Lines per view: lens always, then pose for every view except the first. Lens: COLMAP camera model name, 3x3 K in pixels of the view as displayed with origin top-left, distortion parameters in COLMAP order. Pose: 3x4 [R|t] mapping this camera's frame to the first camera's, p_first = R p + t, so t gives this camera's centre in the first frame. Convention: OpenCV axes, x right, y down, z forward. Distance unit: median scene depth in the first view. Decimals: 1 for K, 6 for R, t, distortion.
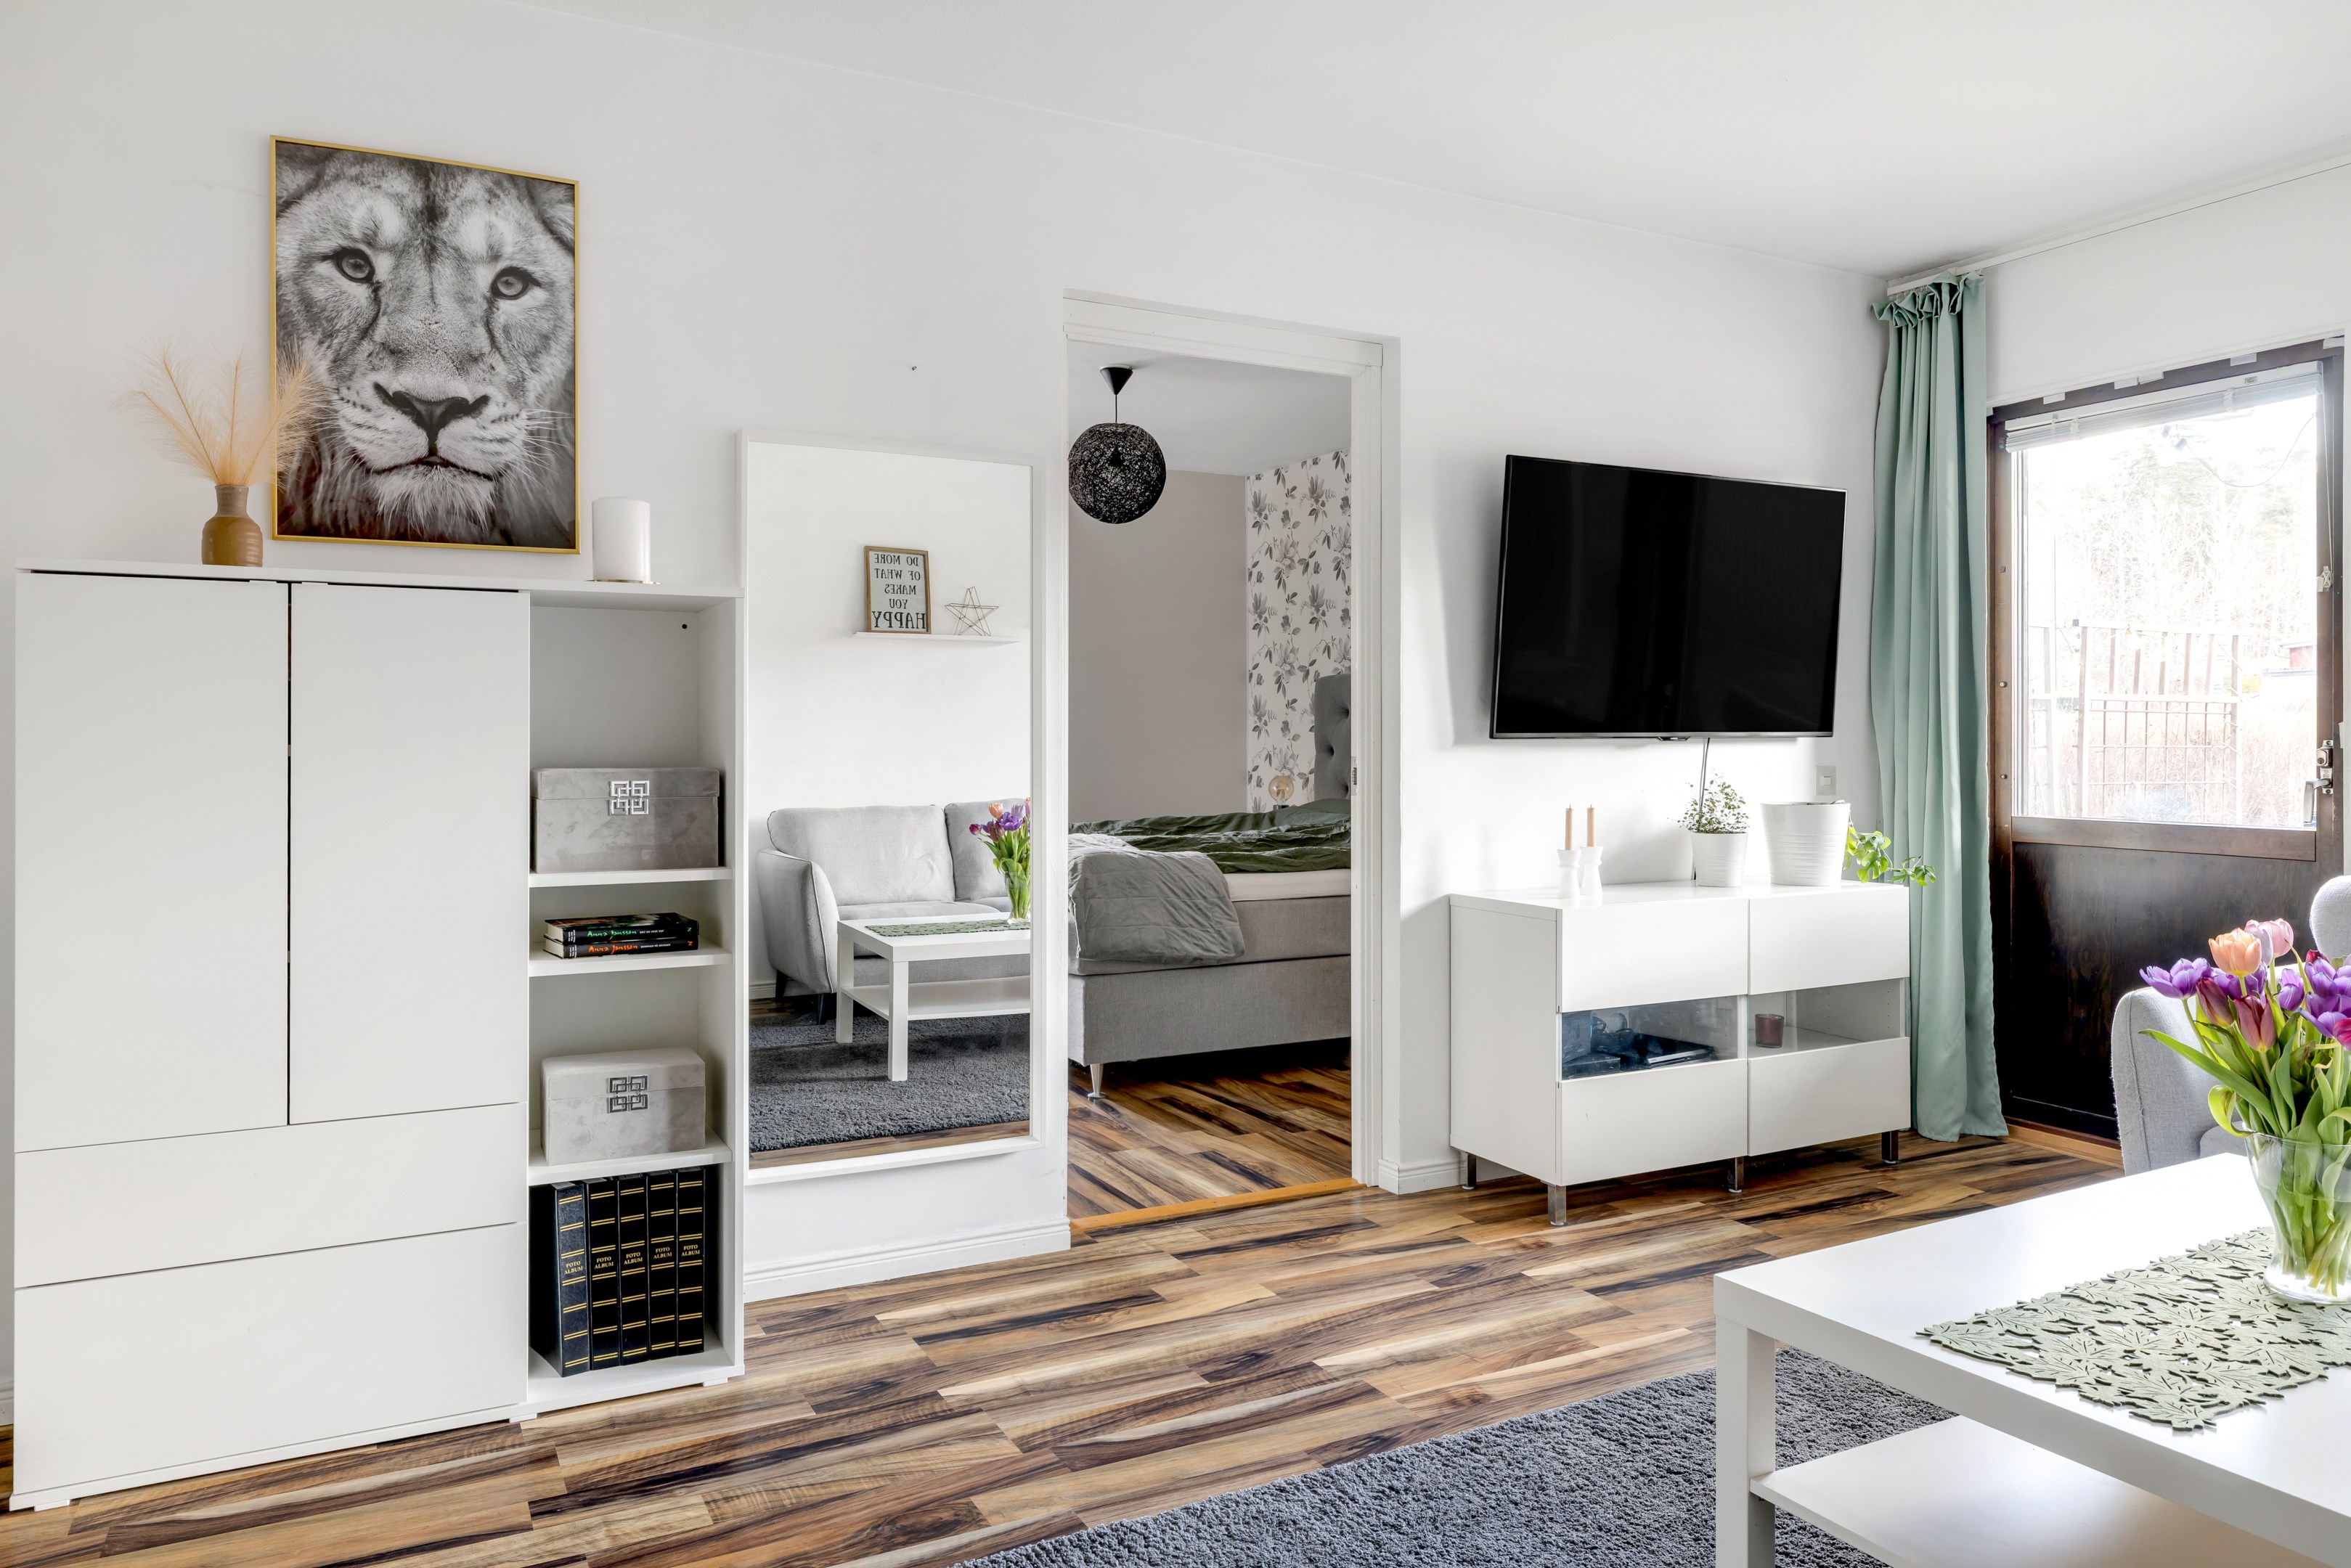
lens RADIAL K [[1548.7, 0, 1177.4], [0, 1548.7, 733.1], [0, 0, 1]] dist [-0.000099, -0.003042]
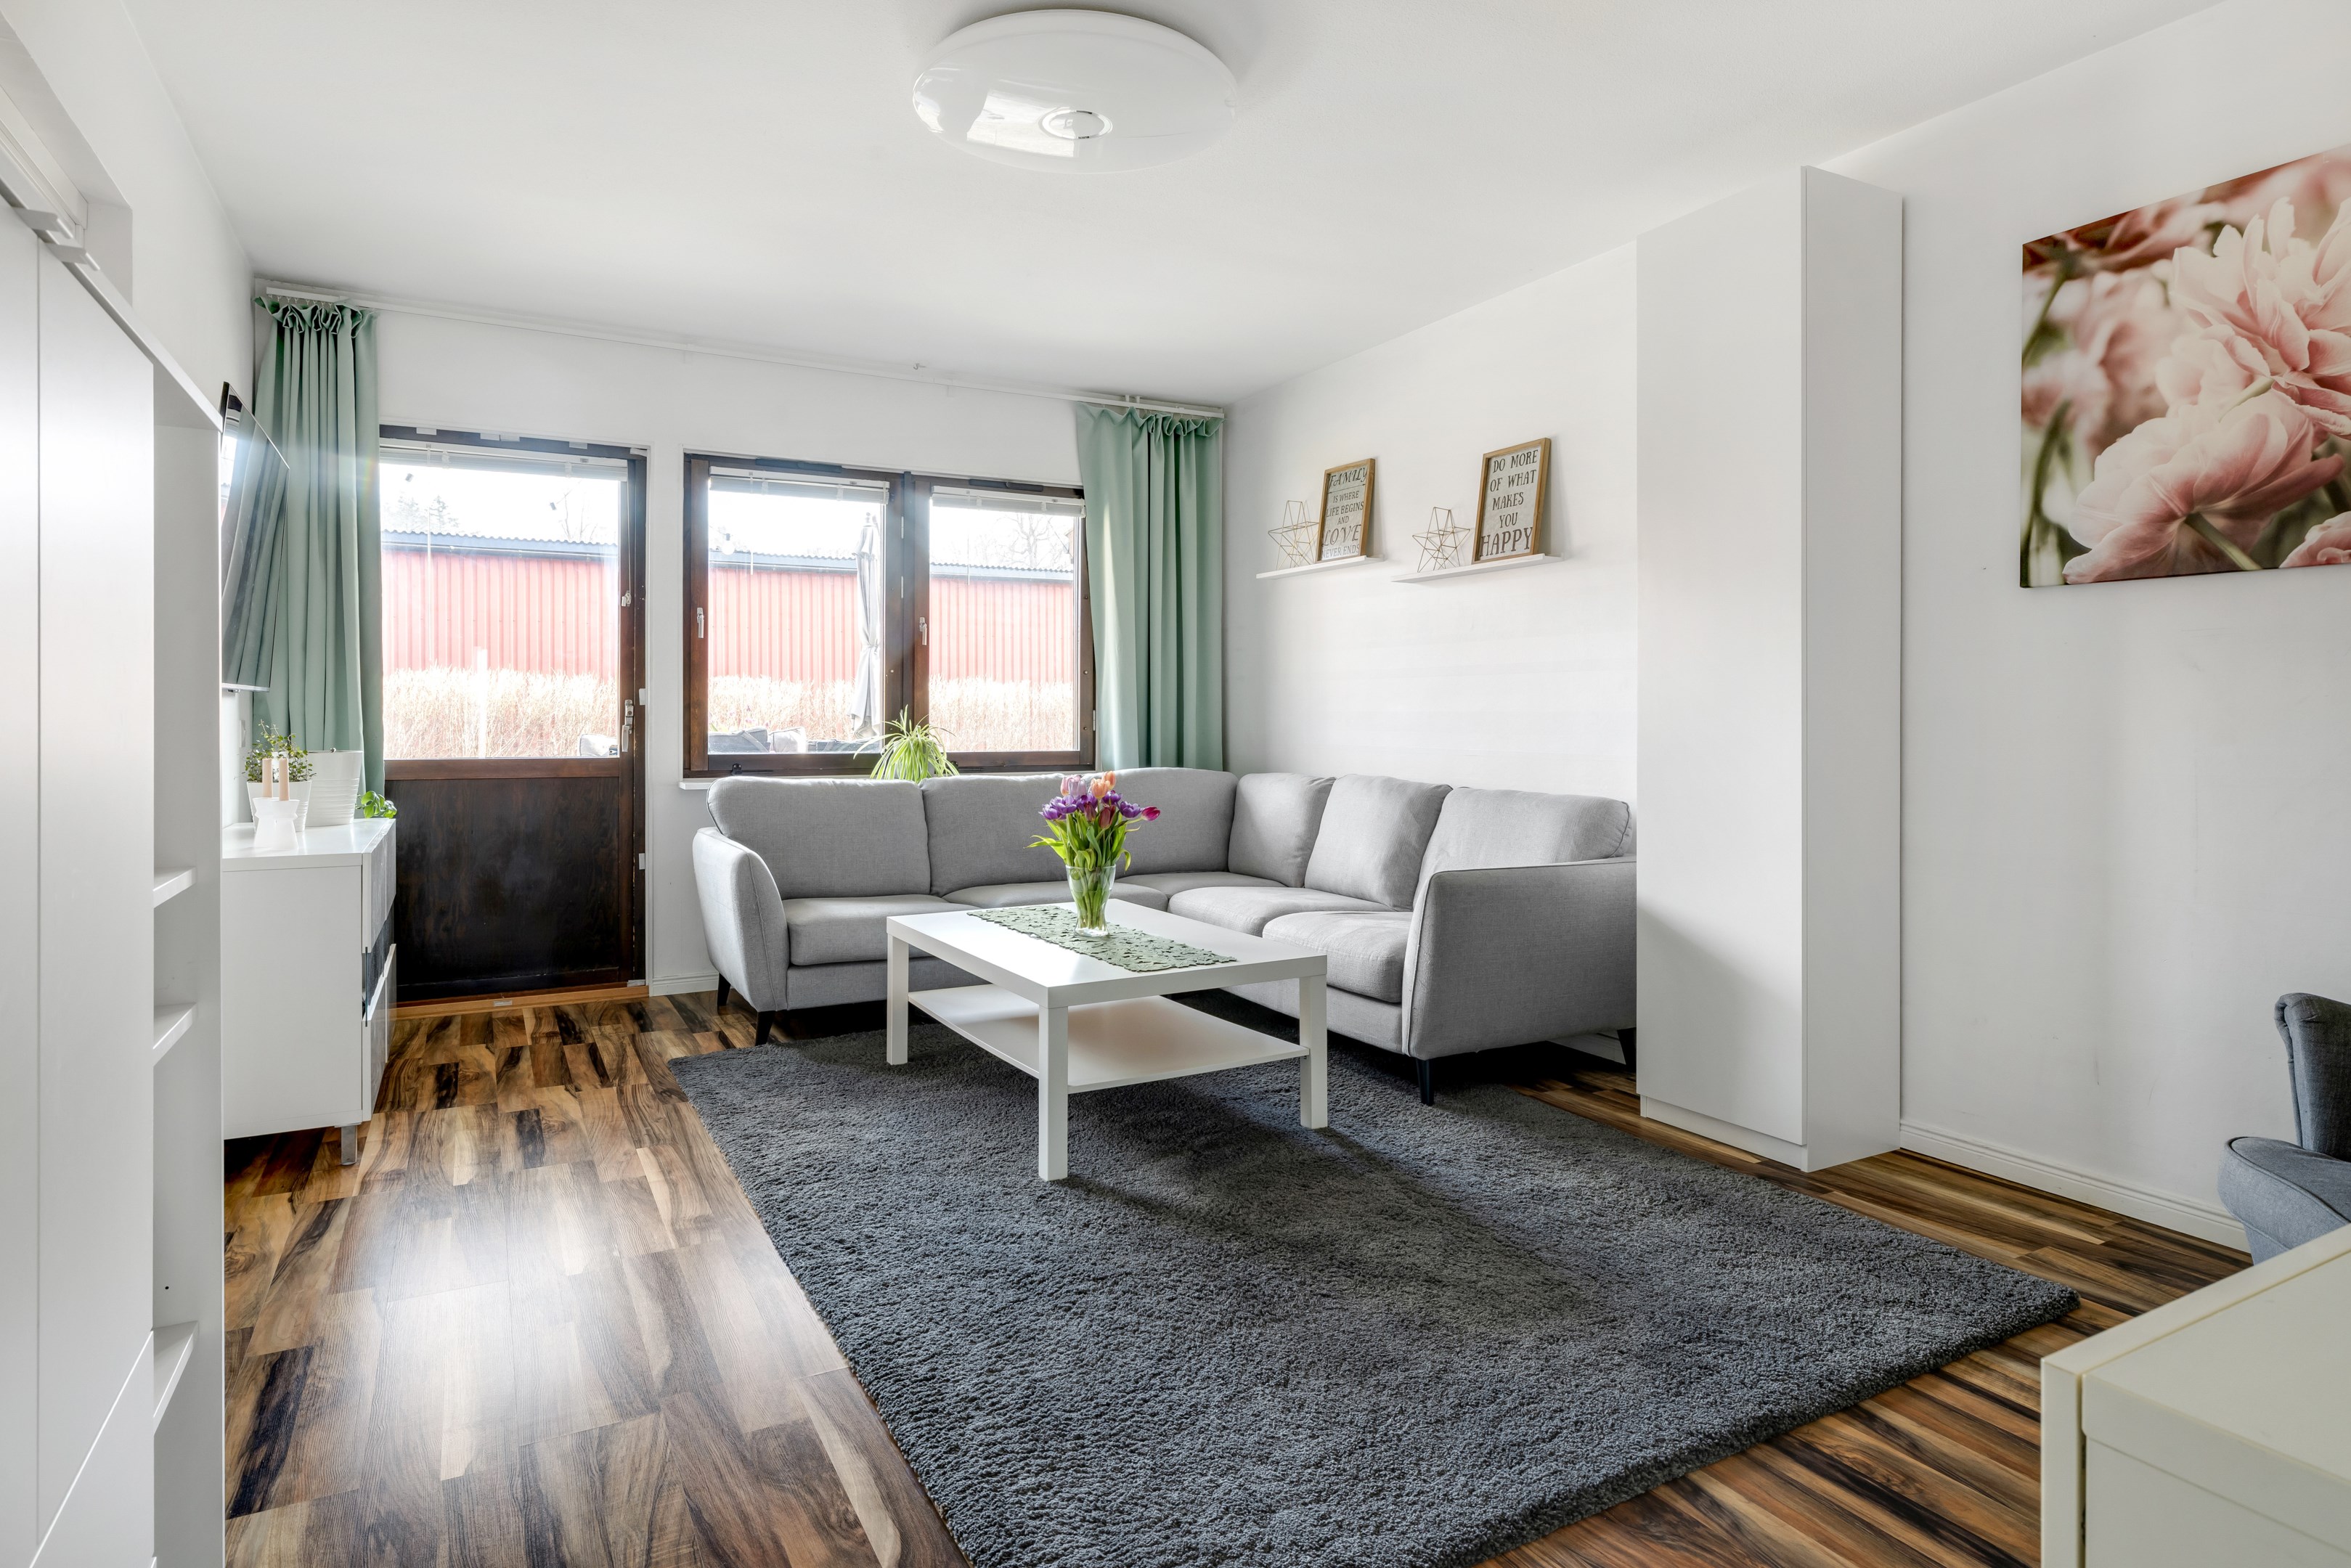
lens RADIAL K [[1293.4, 0, 1191.0], [0, 1293.4, 722.2], [0, 0, 1]] dist [-0.000654, -0.000645]
pose [[-0.028195, -0.003397, 0.999597, -0.643648], [-0.007091, 0.999970, 0.003198, 0.020589], [-0.999577, -0.006997, -0.028218, 0.489009]]
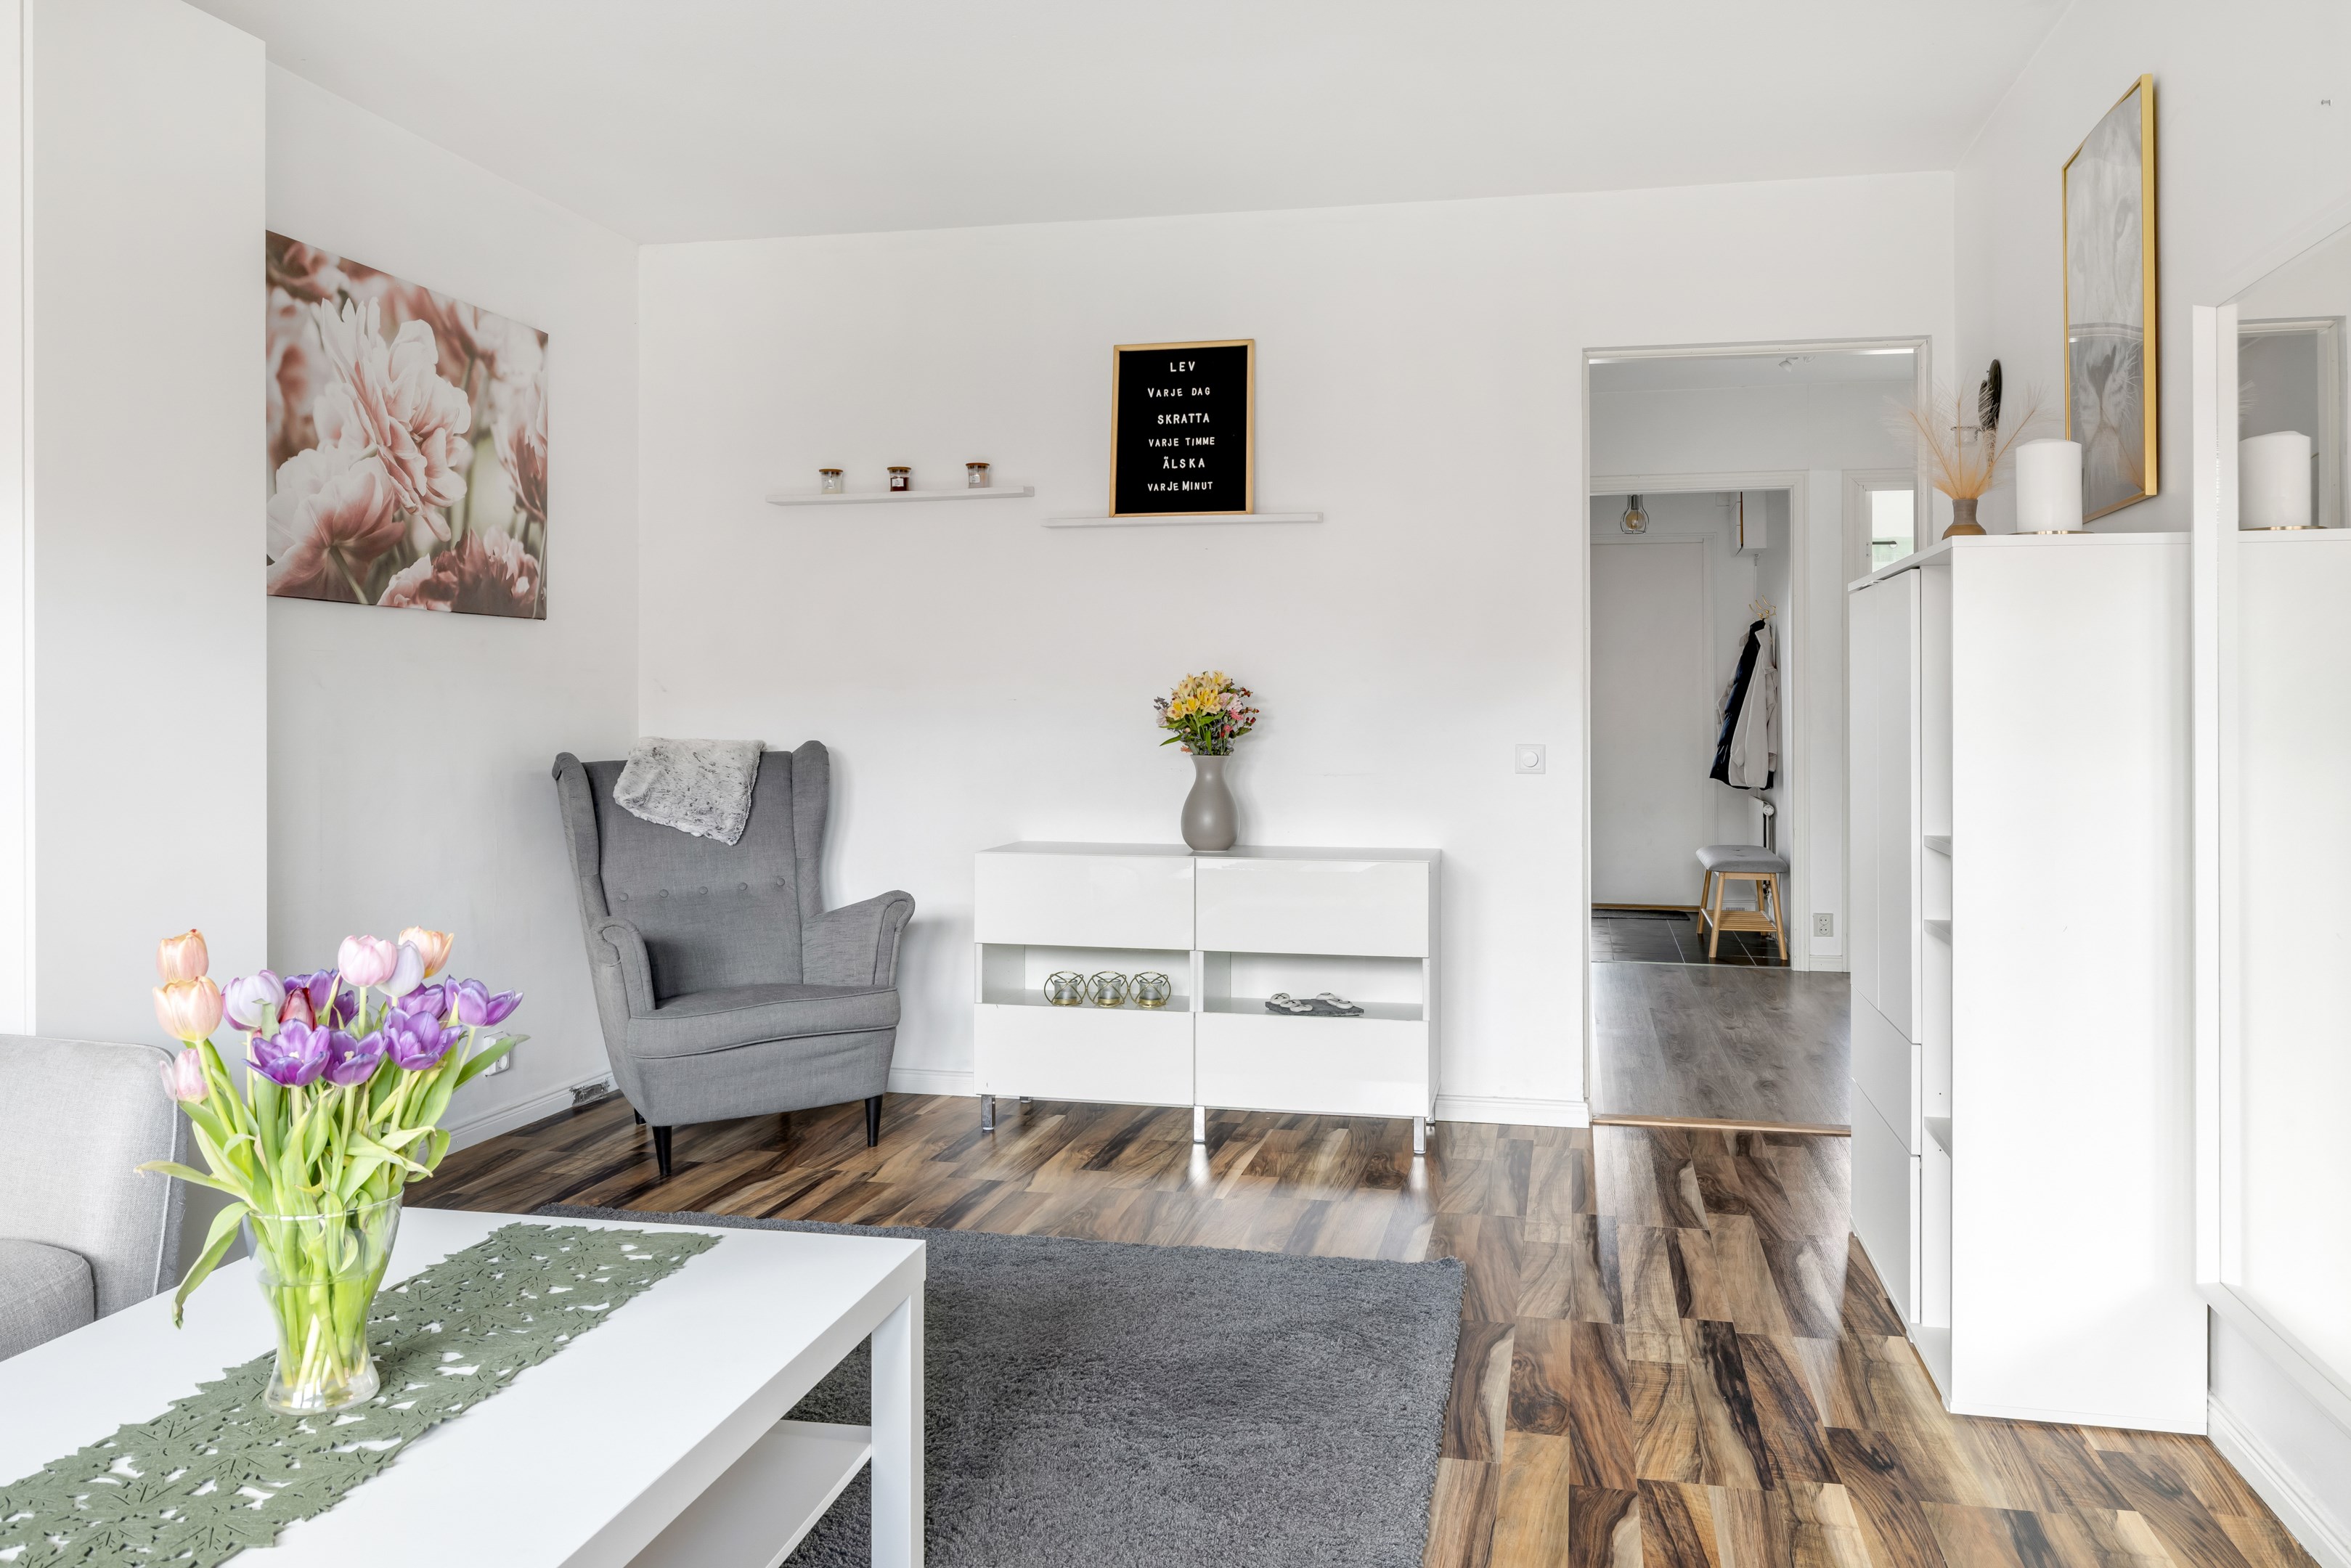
lens RADIAL K [[1766.3, 0, 1180.2], [0, 1766.3, 705.8], [0, 0, 1]] dist [-0.002245, -0.000303]
pose [[-0.645885, -0.000754, -0.763434, 0.616472], [0.003696, 0.999985, -0.004114, 0.006749], [0.763425, -0.005478, -0.645873, 1.036069]]
